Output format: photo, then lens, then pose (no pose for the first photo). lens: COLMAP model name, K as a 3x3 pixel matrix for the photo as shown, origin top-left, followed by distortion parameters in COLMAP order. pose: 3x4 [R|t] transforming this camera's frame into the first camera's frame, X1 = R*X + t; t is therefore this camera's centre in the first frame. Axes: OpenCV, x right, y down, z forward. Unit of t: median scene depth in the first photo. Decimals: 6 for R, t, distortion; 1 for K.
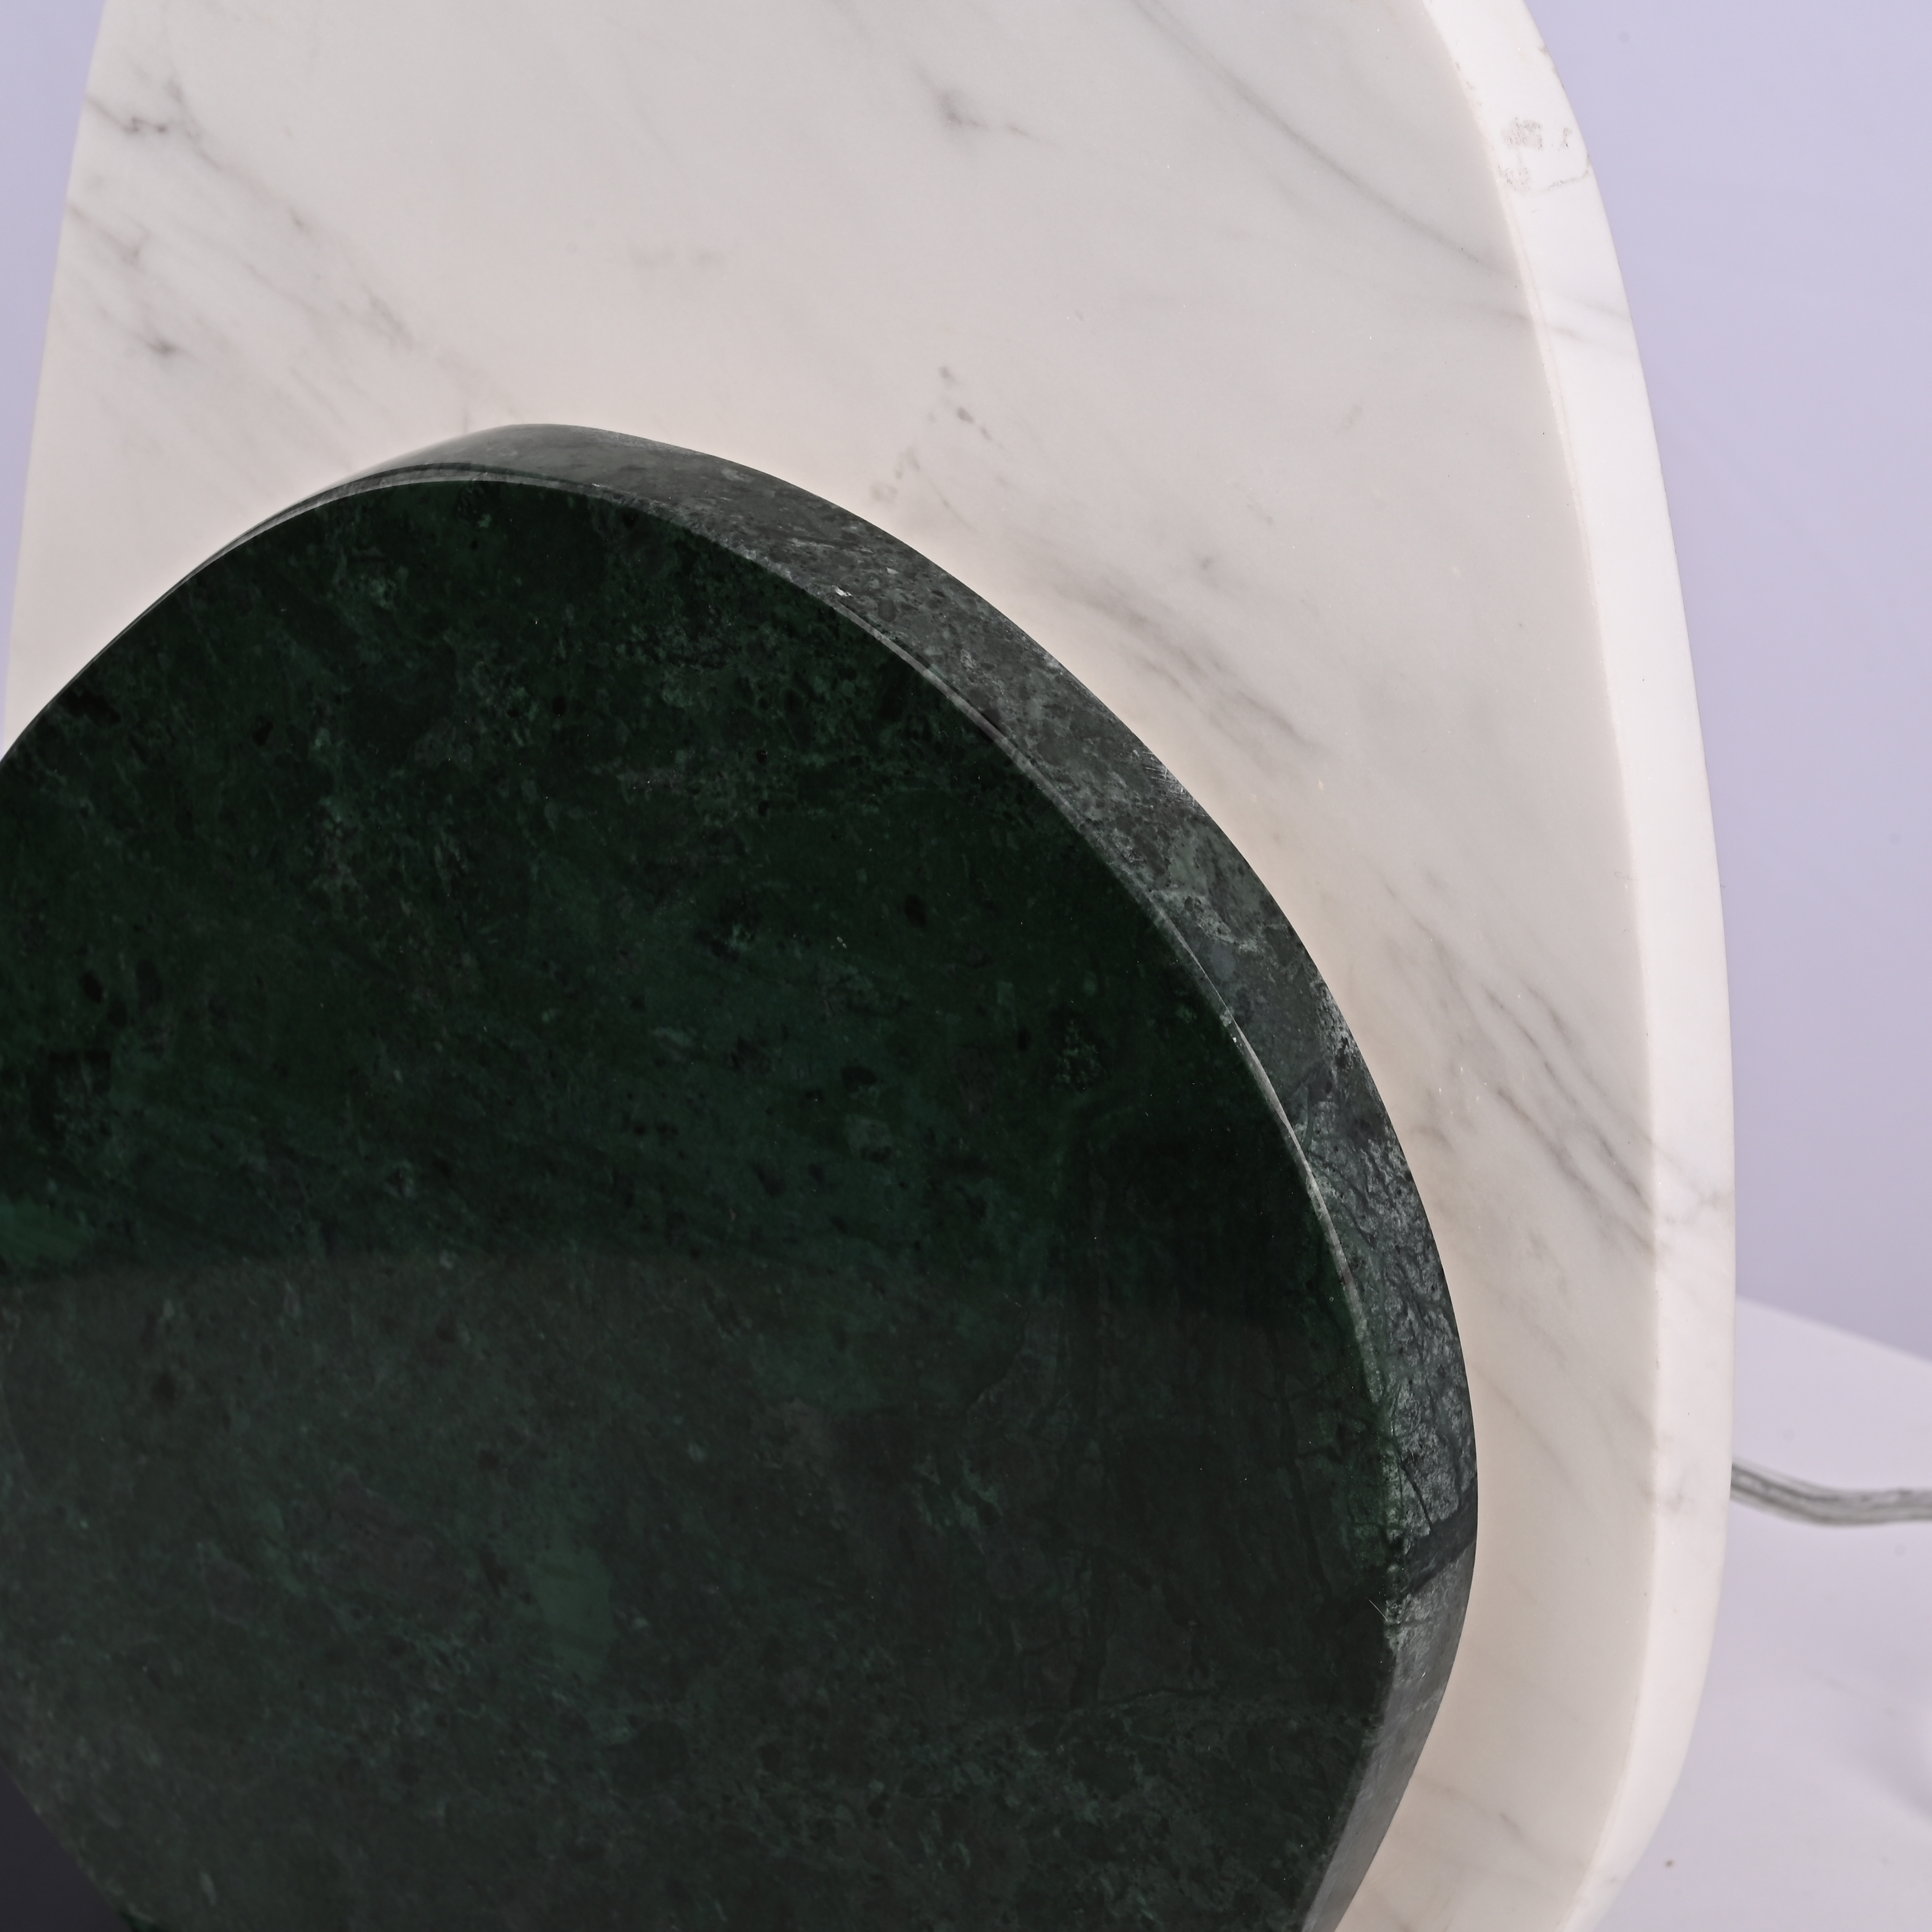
lens RADIAL K [[5746.7, 0, 966.0], [0, 5746.7, 966.0], [0, 0, 1]] dist [0.009835, 0.198161]
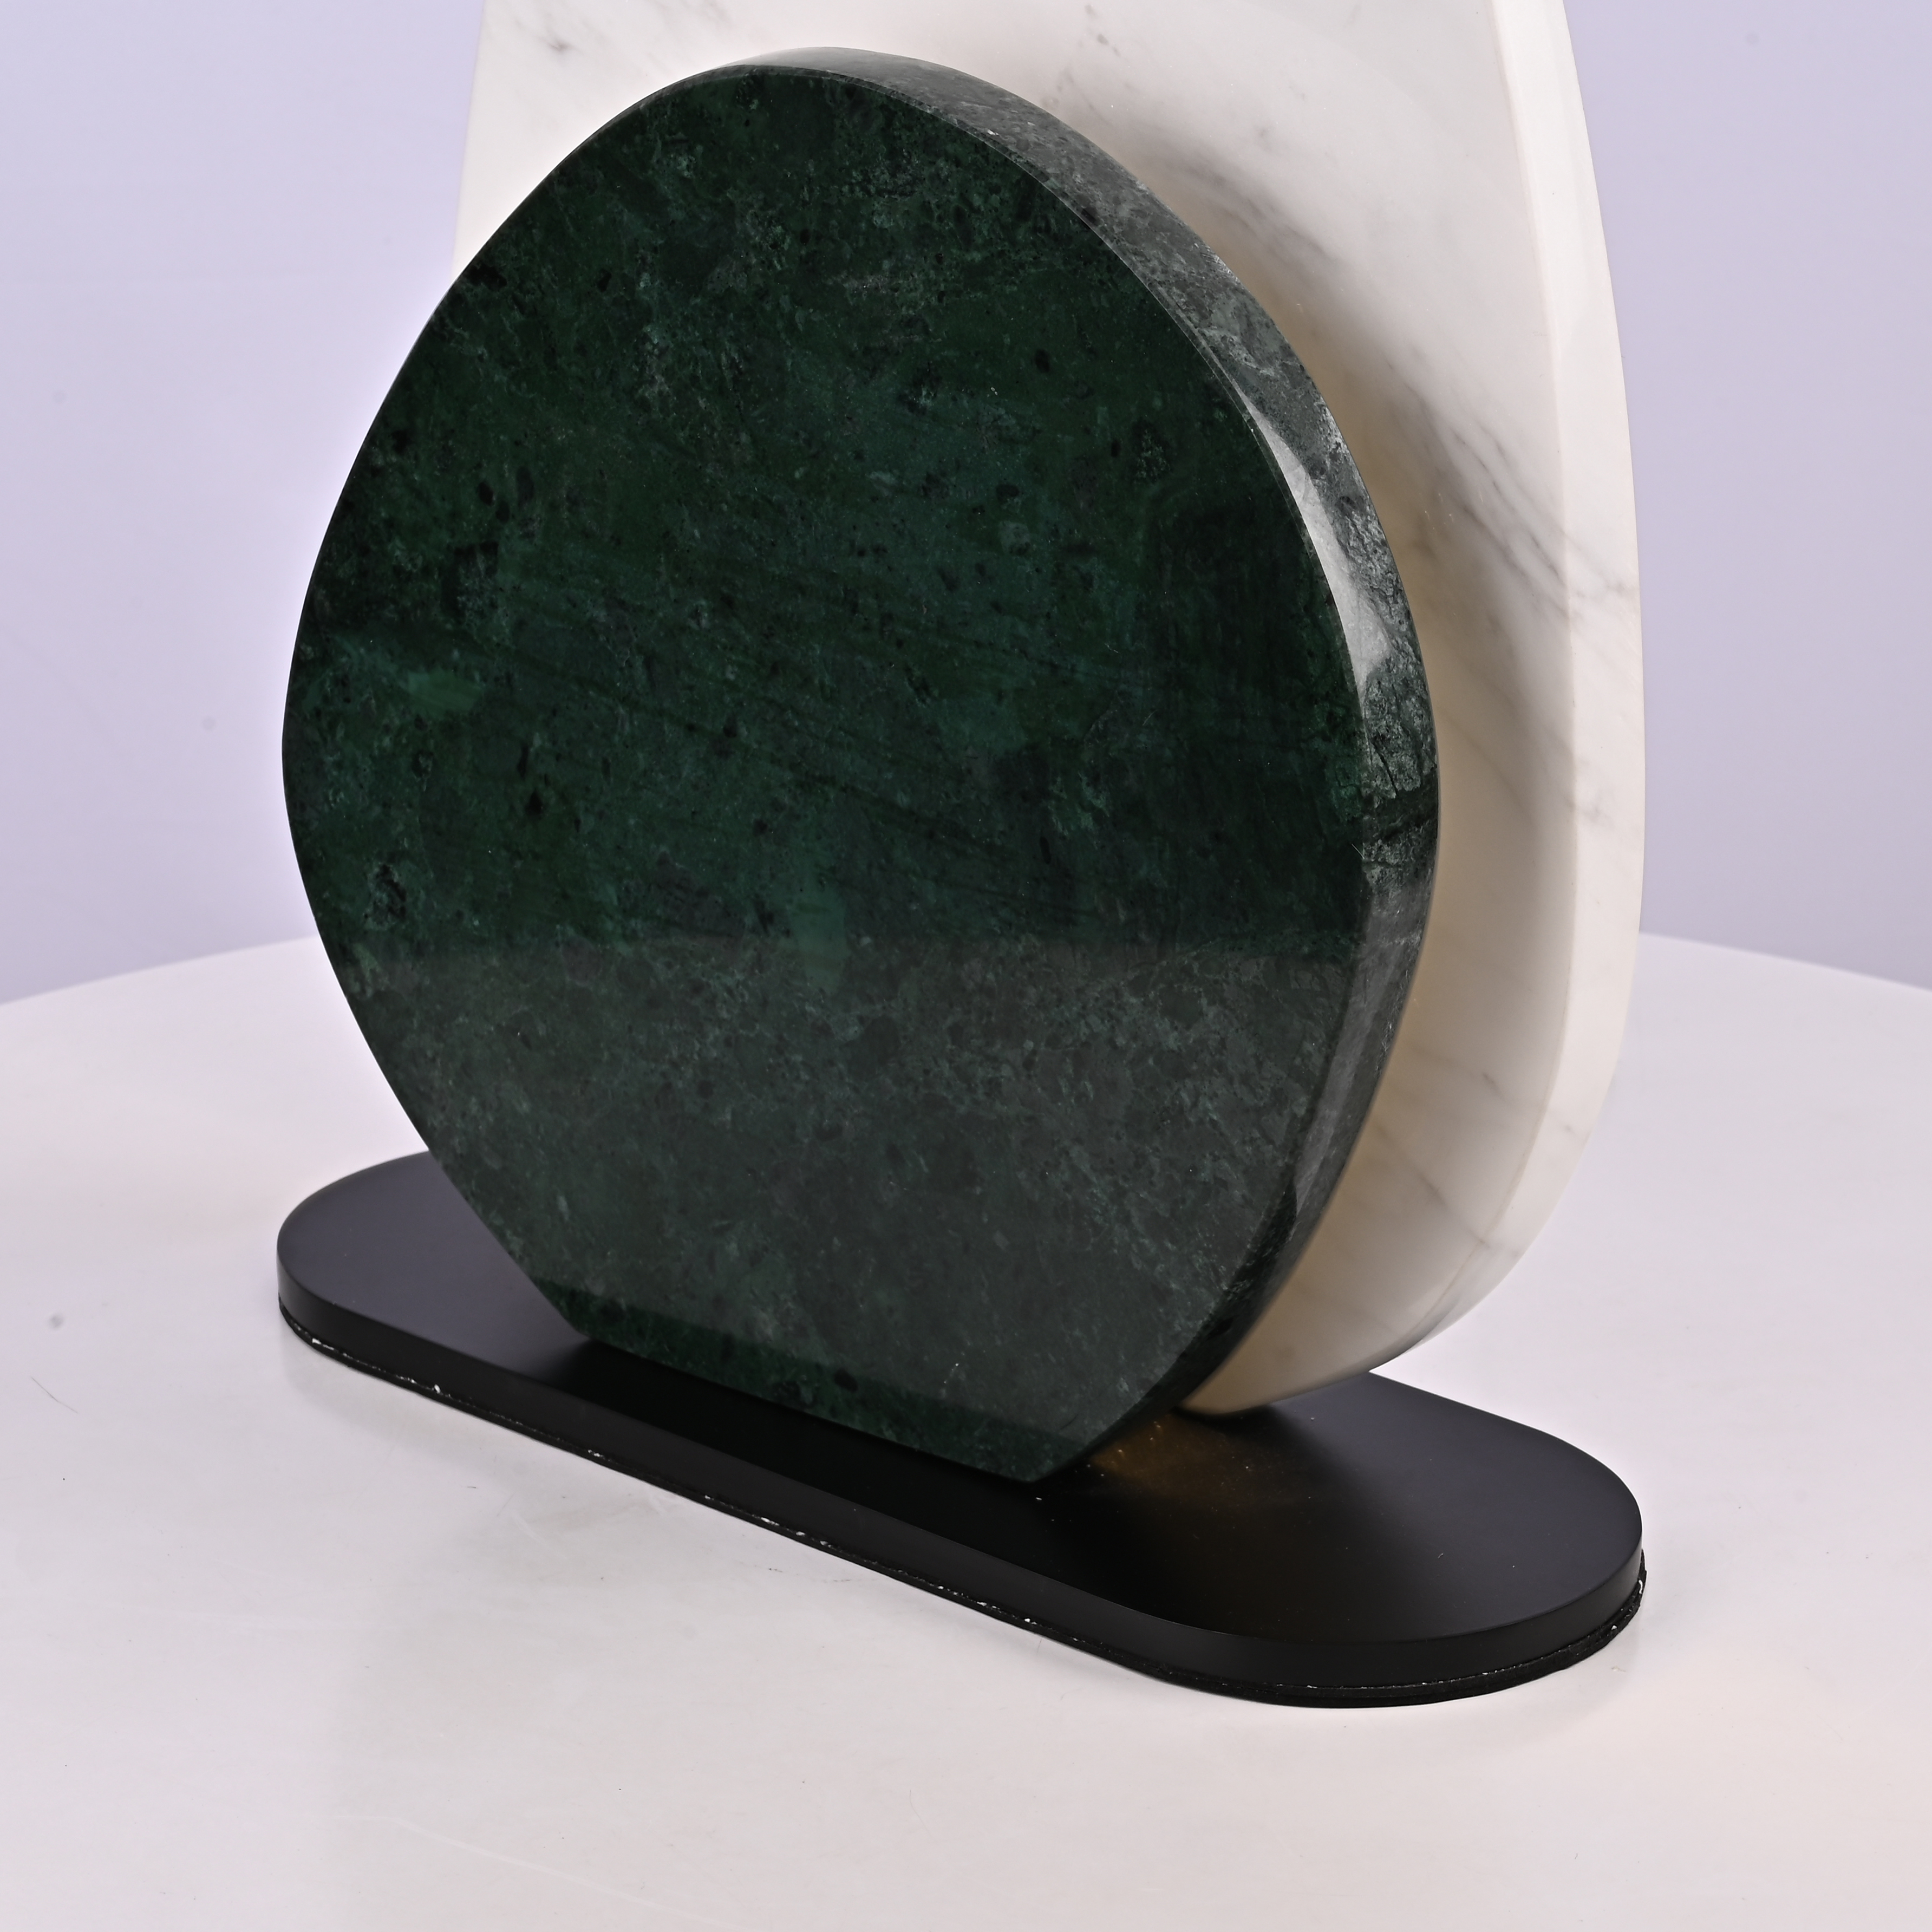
lens RADIAL K [[6544.1, 0, 966.4], [0, 6544.1, 1074.3], [0, 0, 1]] dist [0.033964, -1.064644]
pose [[0.993477, 0.013792, -0.113199, 0.150900], [-0.021174, 0.997708, -0.064270, 0.258350], [0.112053, 0.066248, 0.991491, -0.562844]]
